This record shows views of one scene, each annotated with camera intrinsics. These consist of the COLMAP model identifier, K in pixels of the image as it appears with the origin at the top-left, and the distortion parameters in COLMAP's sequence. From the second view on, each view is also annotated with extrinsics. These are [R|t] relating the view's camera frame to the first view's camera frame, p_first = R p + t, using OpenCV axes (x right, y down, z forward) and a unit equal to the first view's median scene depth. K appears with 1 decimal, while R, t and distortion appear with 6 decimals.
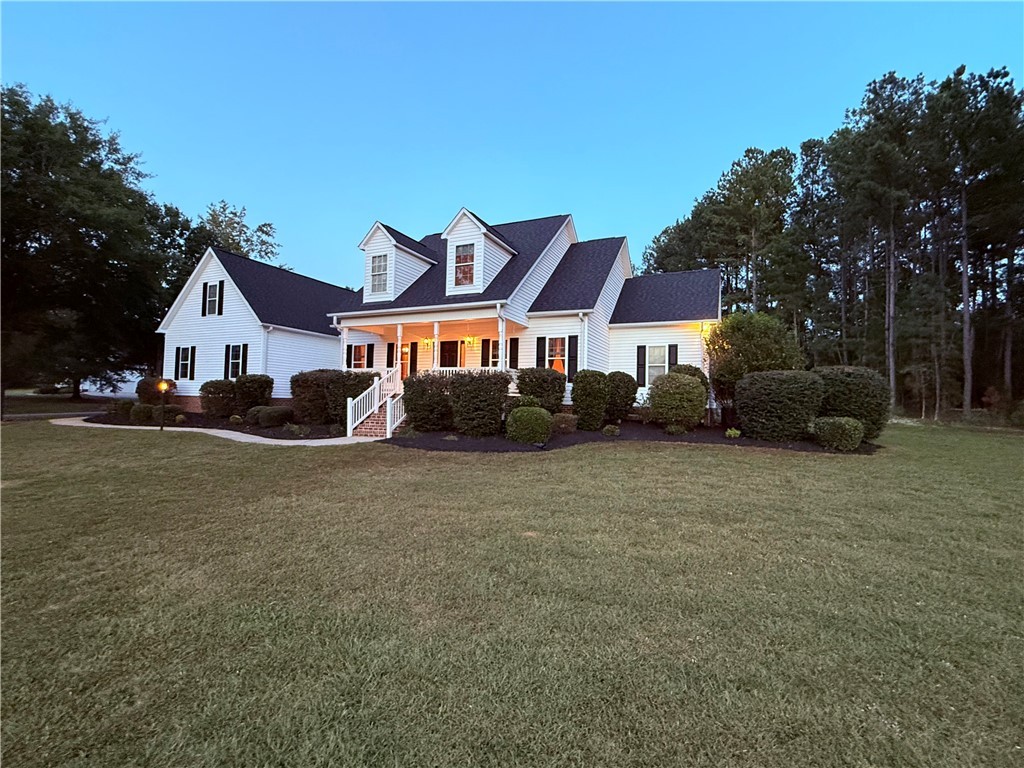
lens RADIAL K [[483.7, 0, 512.0], [0, 483.7, 384.0], [0, 0, 1]] dist [-0.000470, 0.000520]
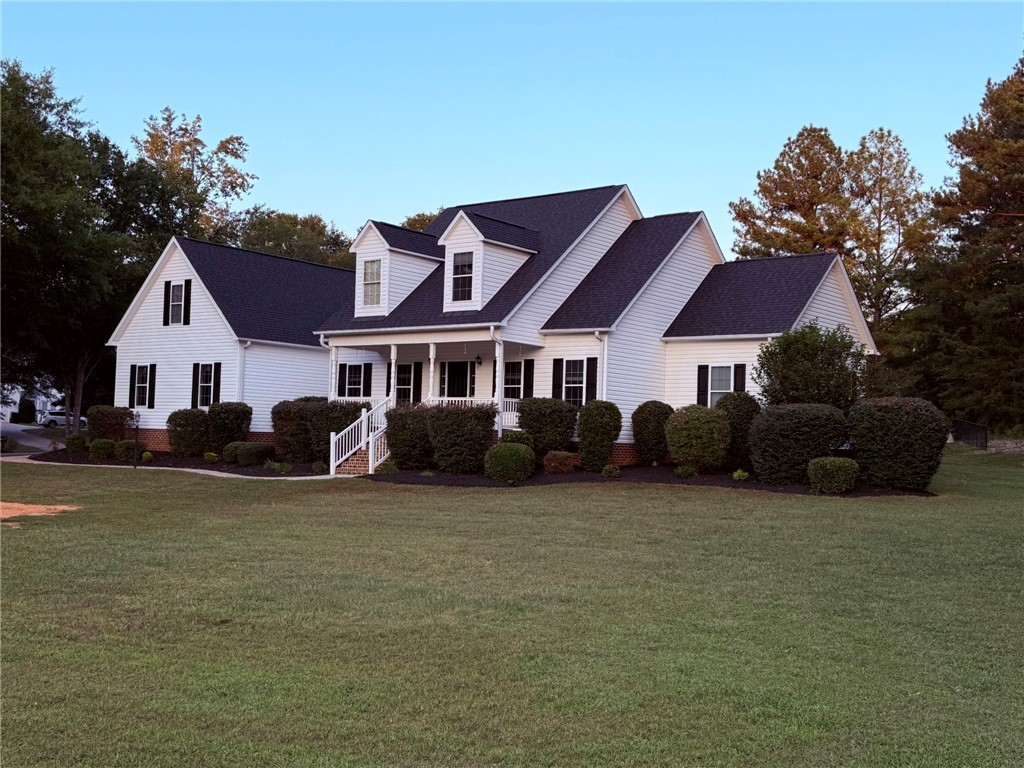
lens RADIAL K [[1185.3, 0, 512.0], [0, 1185.3, 384.0], [0, 0, 1]] dist [0.100905, -0.040899]
pose [[0.973737, -0.003323, -0.227653, 0.397472], [0.000054, 0.999897, -0.014363, -0.023527], [0.227677, 0.013974, 0.973636, -0.870578]]
